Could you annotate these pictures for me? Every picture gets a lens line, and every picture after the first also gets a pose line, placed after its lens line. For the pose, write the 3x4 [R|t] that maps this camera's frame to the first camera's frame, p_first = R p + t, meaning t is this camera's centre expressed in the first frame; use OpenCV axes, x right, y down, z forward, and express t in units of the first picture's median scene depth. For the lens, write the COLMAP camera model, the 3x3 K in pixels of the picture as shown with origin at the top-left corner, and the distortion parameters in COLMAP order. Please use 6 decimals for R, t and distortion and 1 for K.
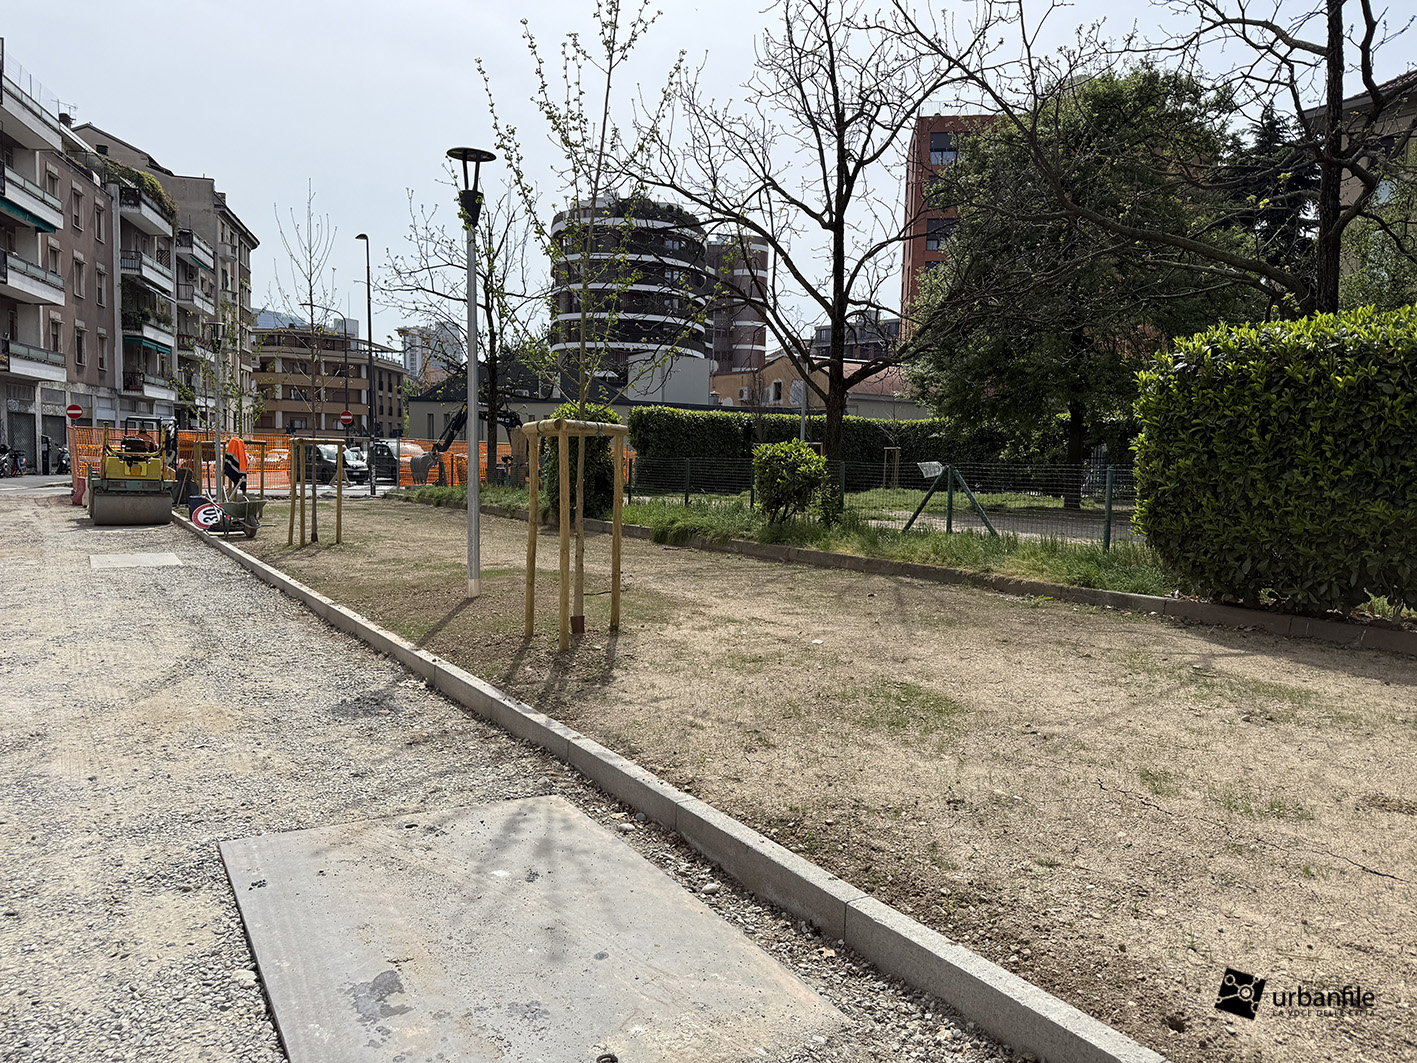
lens RADIAL K [[1003.6, 0, 709.6], [0, 1003.6, 544.5], [0, 0, 1]] dist [0.030311, -0.025525]
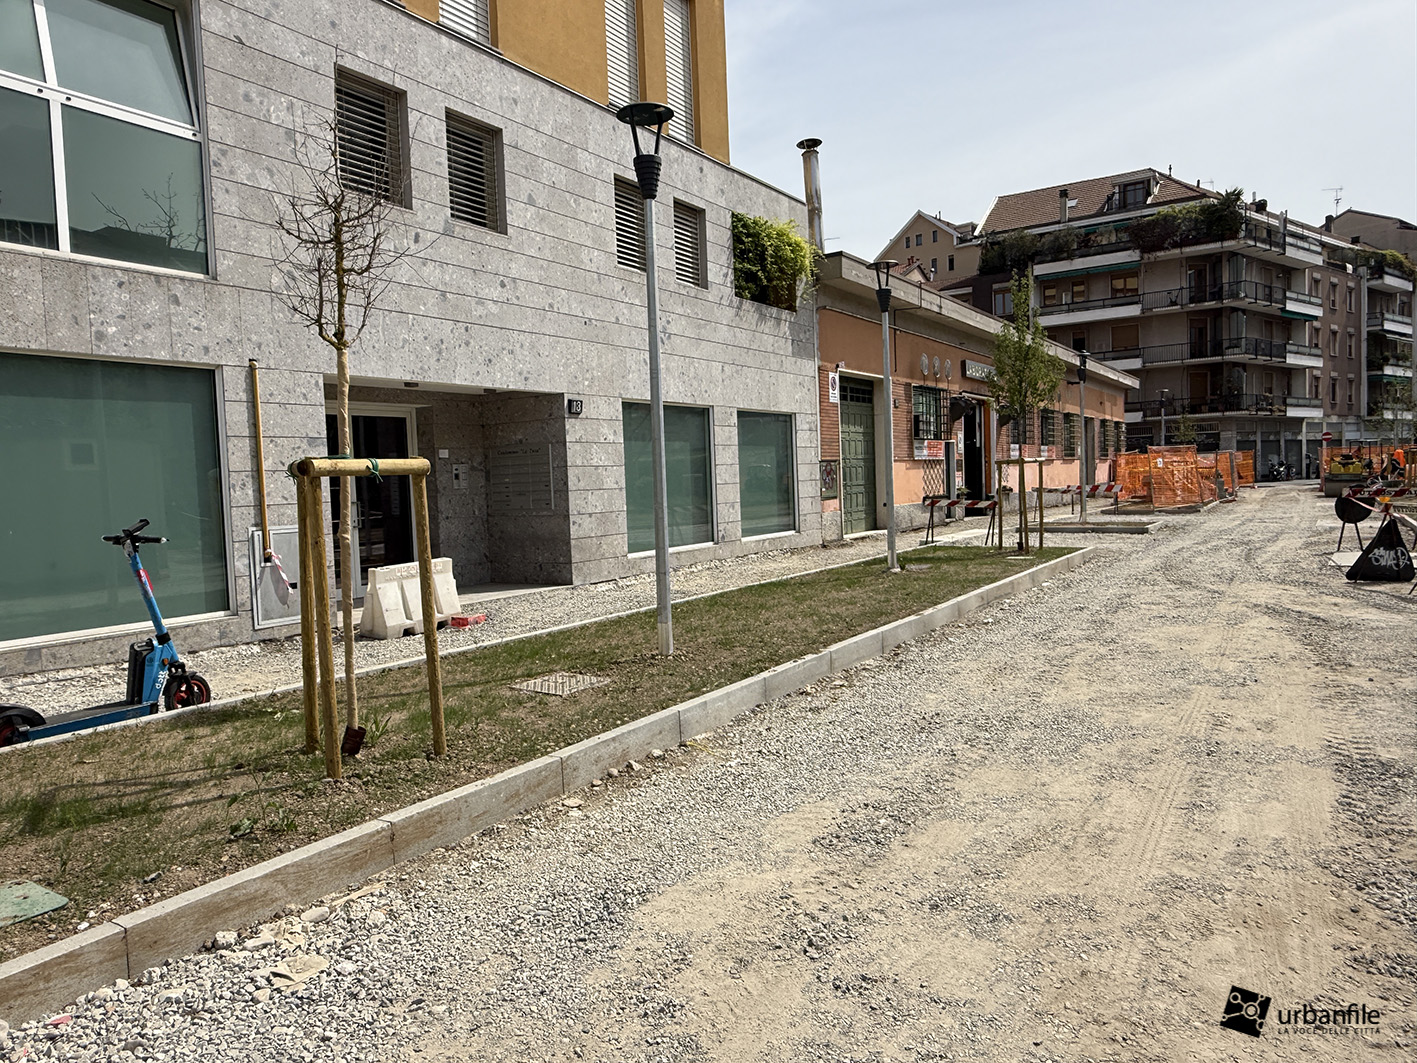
lens RADIAL K [[927.5, 0, 707.6], [0, 927.5, 511.1], [0, 0, 1]] dist [0.001787, 0.001716]
pose [[0.399796, -0.007296, -0.916575, 0.240846], [-0.032446, 0.999229, -0.022107, 0.035726], [0.916030, 0.038577, 0.399251, -0.351112]]
